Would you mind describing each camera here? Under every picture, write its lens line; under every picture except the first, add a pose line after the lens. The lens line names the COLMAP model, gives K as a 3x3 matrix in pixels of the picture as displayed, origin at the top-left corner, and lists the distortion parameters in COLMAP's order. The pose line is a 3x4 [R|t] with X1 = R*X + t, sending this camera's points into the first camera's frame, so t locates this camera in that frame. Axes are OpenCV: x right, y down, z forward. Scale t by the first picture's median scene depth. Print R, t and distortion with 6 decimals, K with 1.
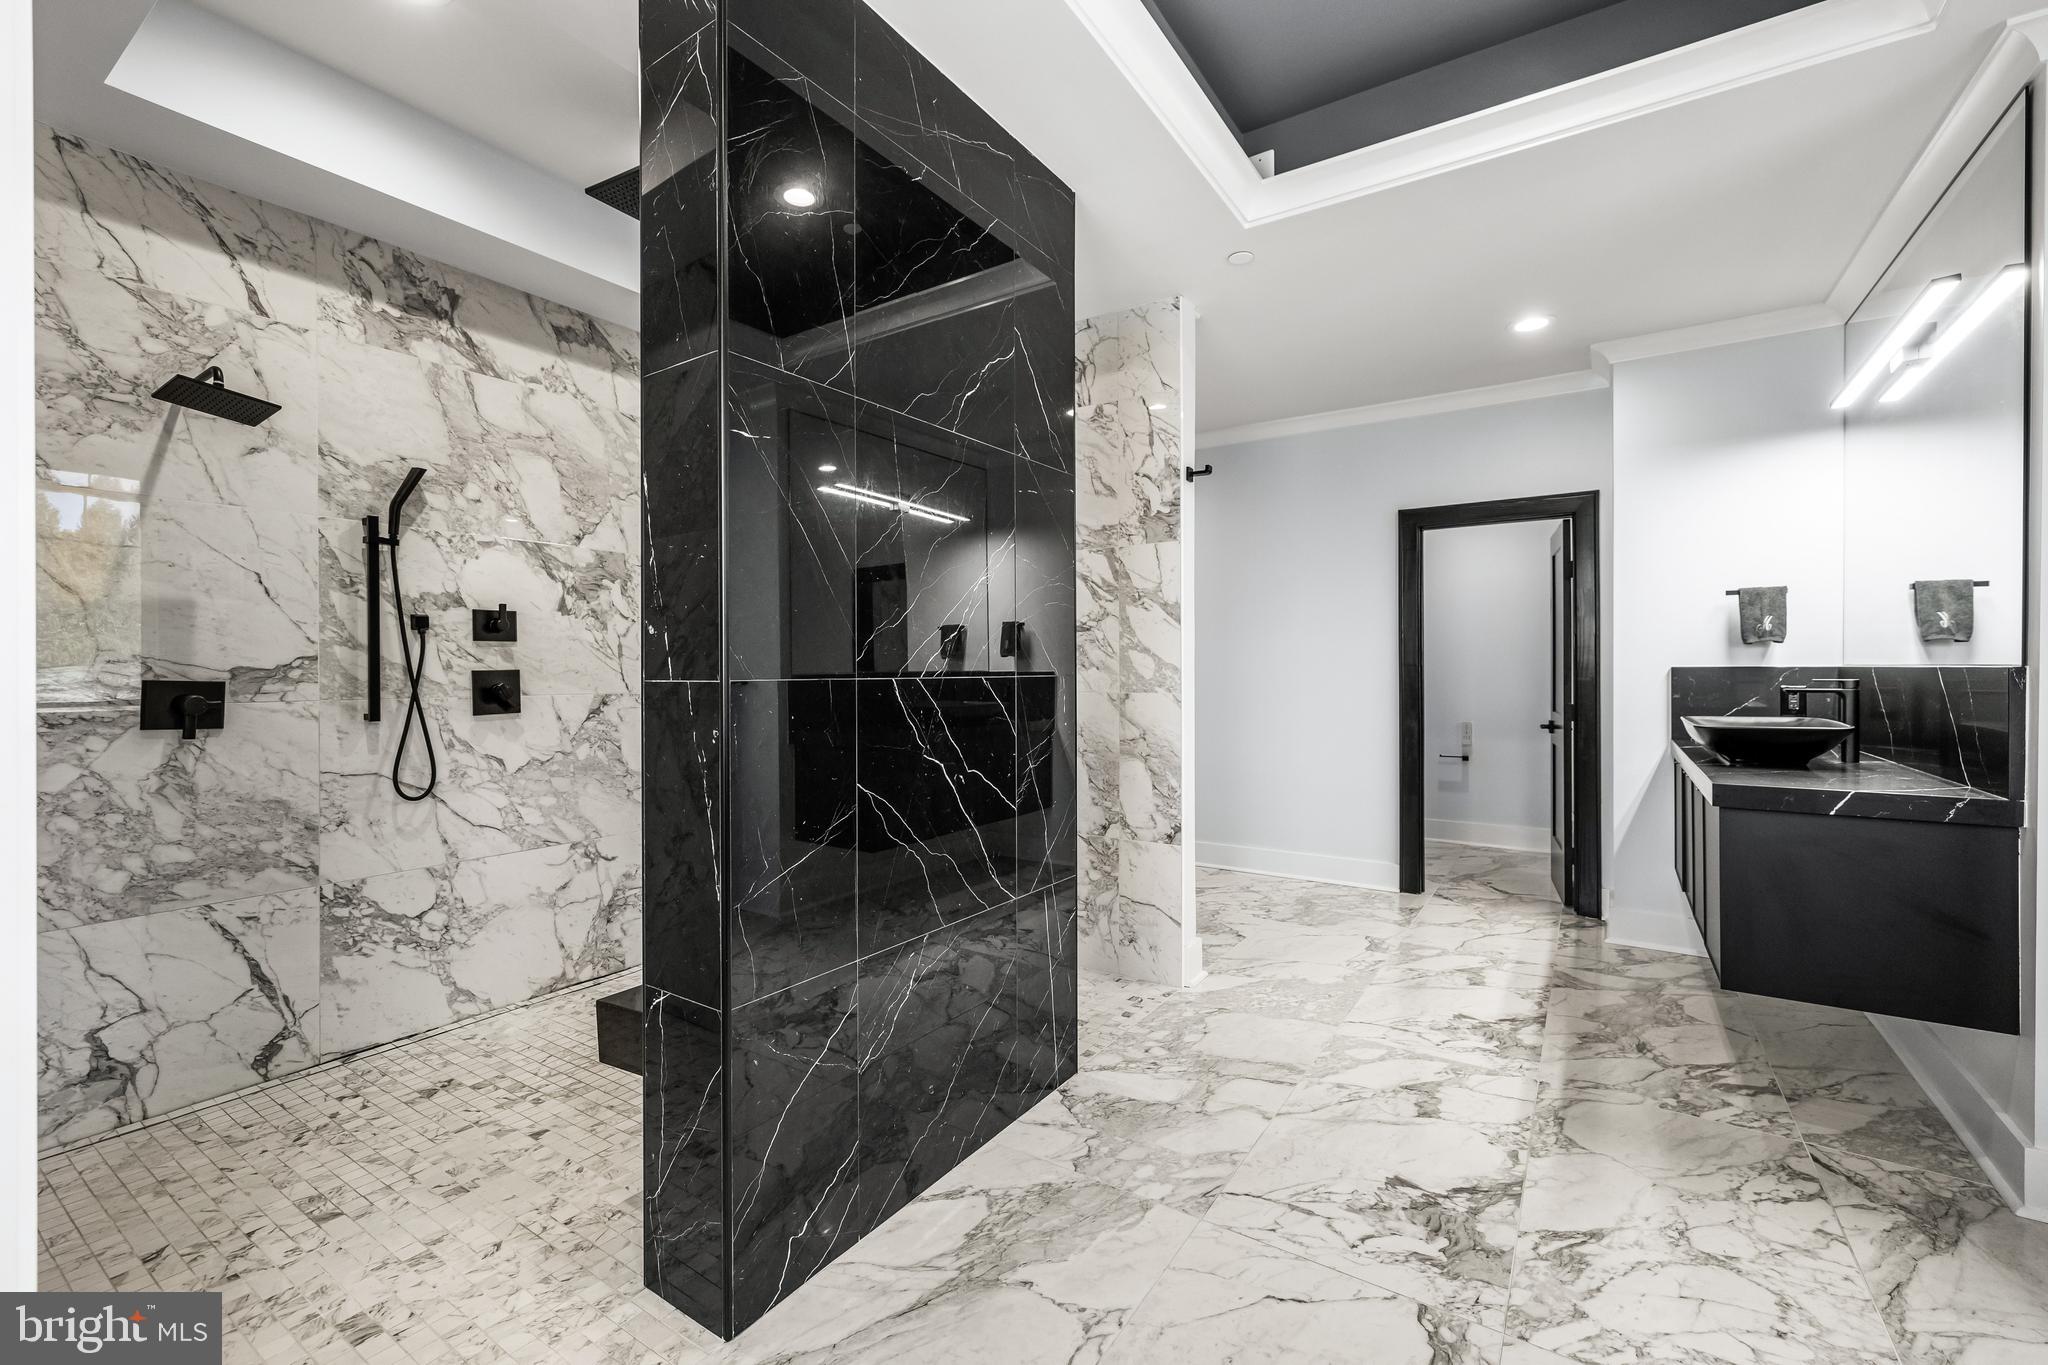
lens RADIAL K [[869.4, 0, 1023.8], [0, 869.4, 677.3], [0, 0, 1]] dist [0.003352, -0.000072]
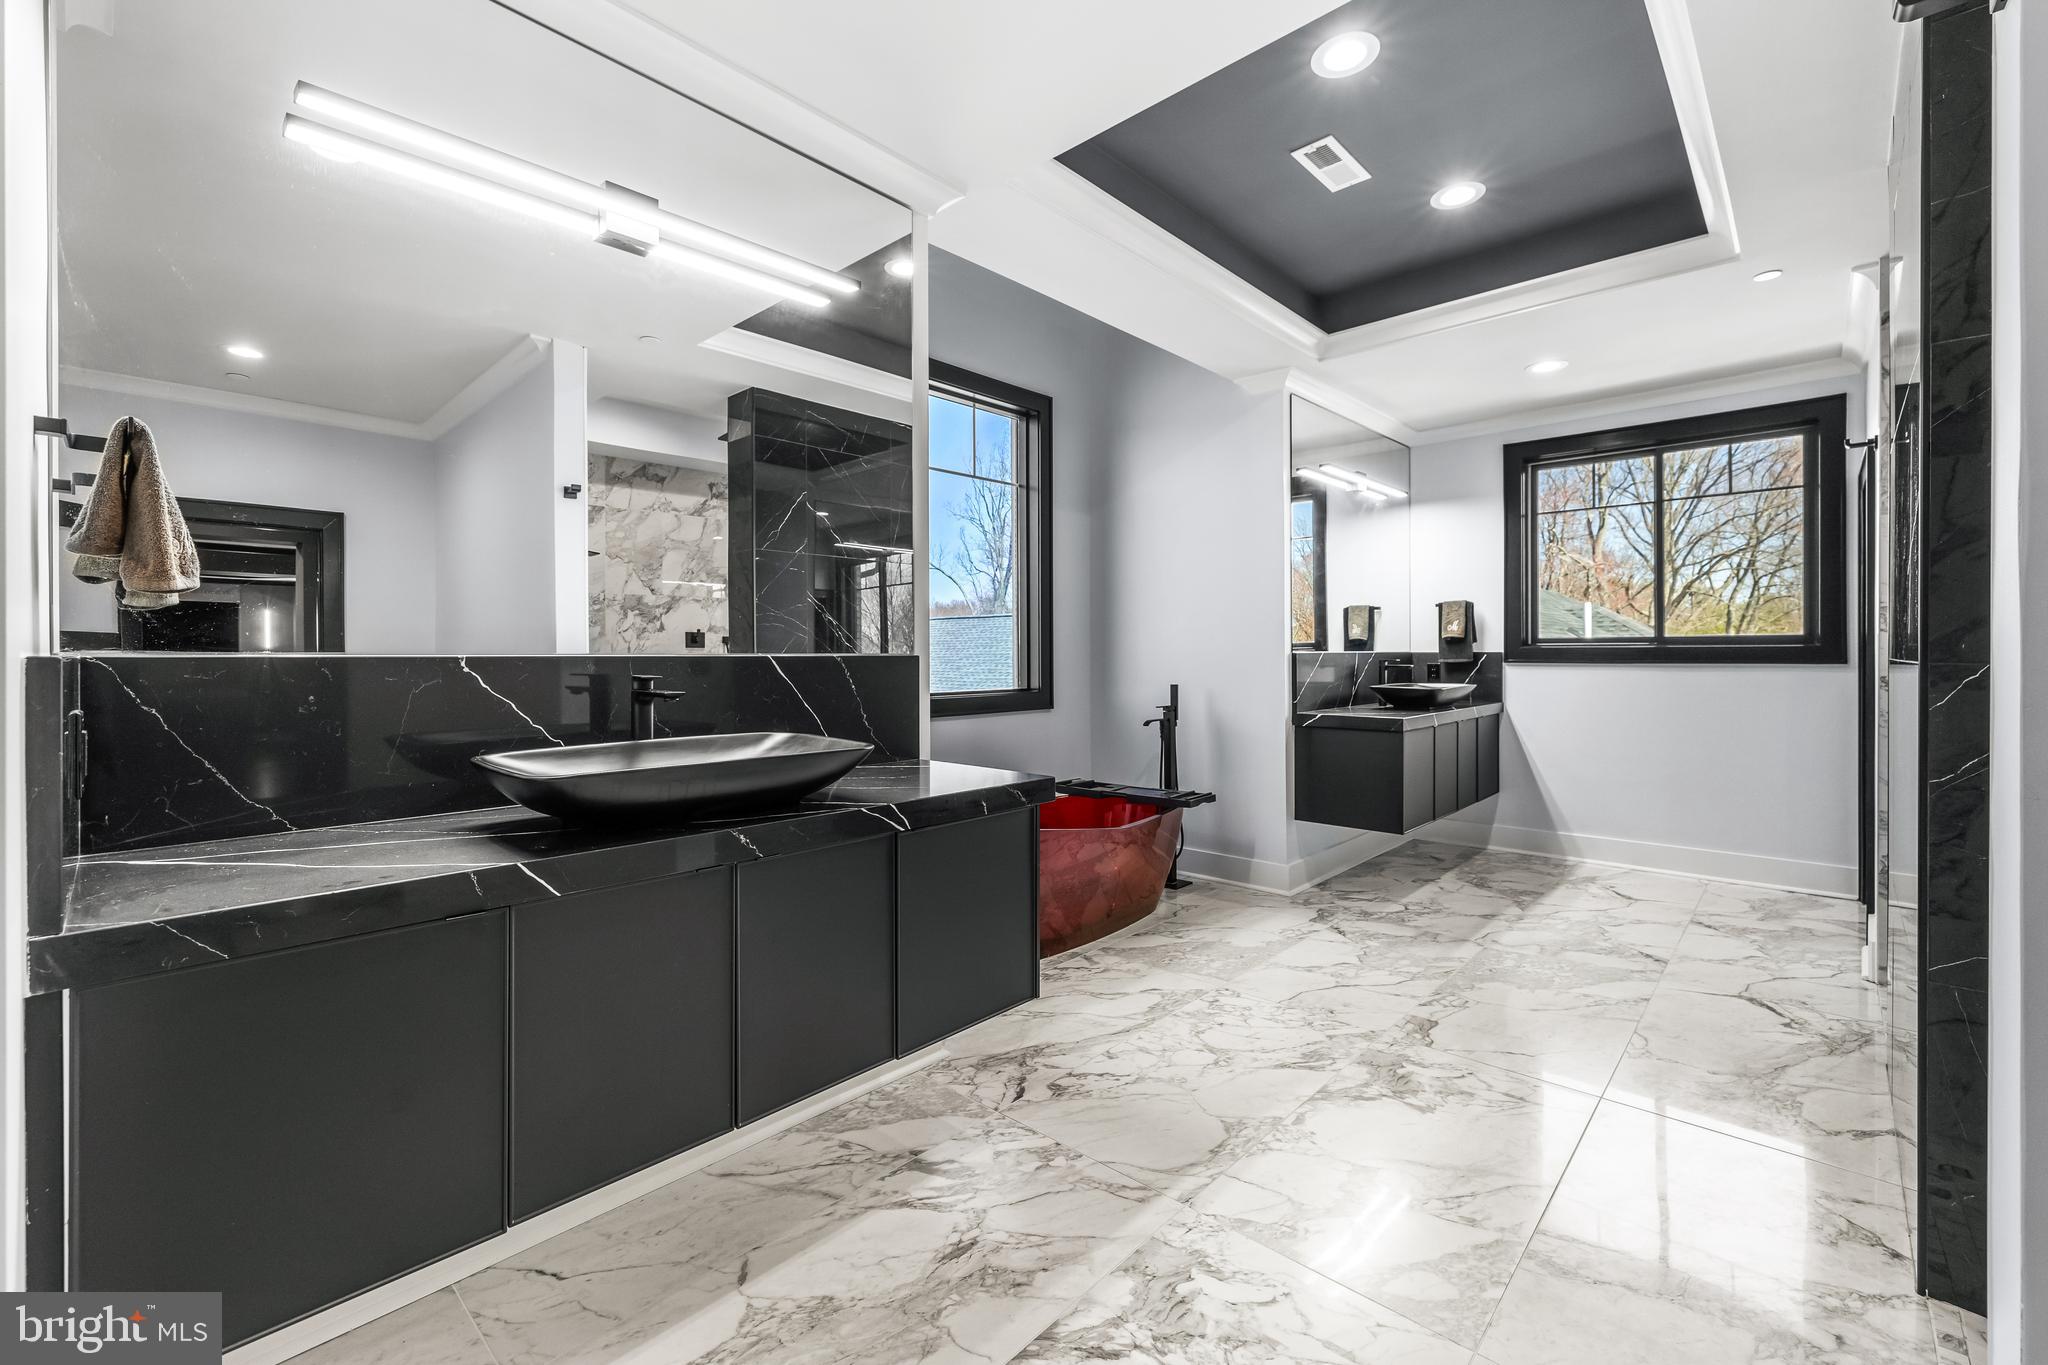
lens RADIAL K [[869.4, 0, 1020.8], [0, 869.4, 670.3], [0, 0, 1]] dist [0.003352, -0.000072]
pose [[-0.986914, 0.001863, 0.161240, 0.761576], [0.006083, 0.999652, 0.025682, -0.019115], [-0.161136, 0.026326, -0.986581, 2.180868]]
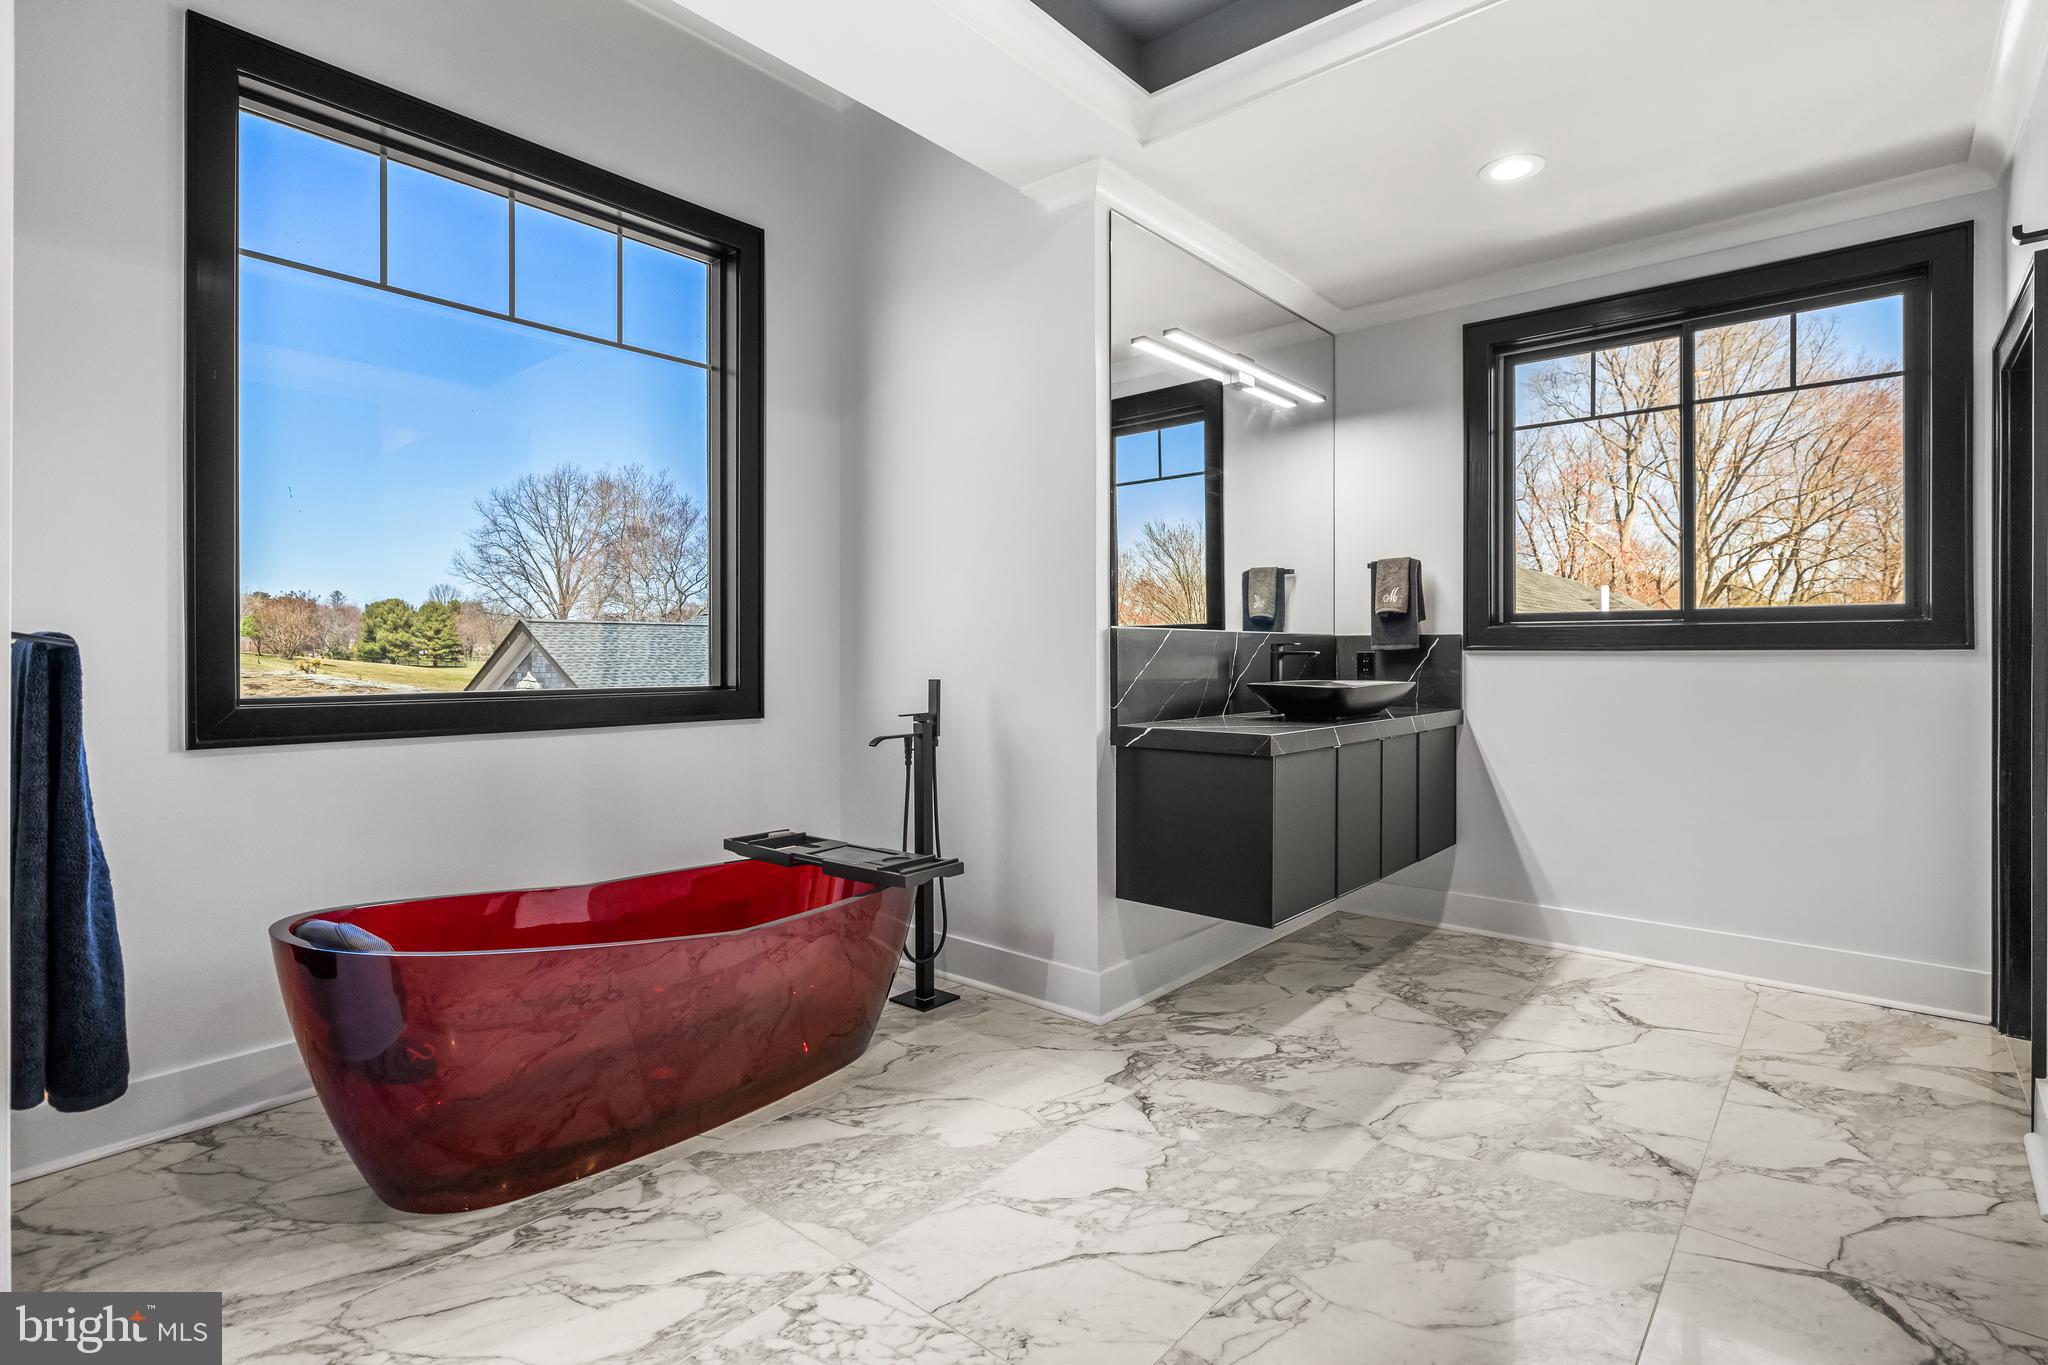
lens RADIAL K [[990.1, 0, 1023.9], [0, 990.1, 672.7], [0, 0, 1]] dist [-0.003880, 0.001021]
pose [[-0.992225, -0.001221, 0.124451, 0.398708], [0.001887, 0.999689, 0.024853, 0.025830], [-0.124443, 0.024895, -0.991914, 1.487906]]
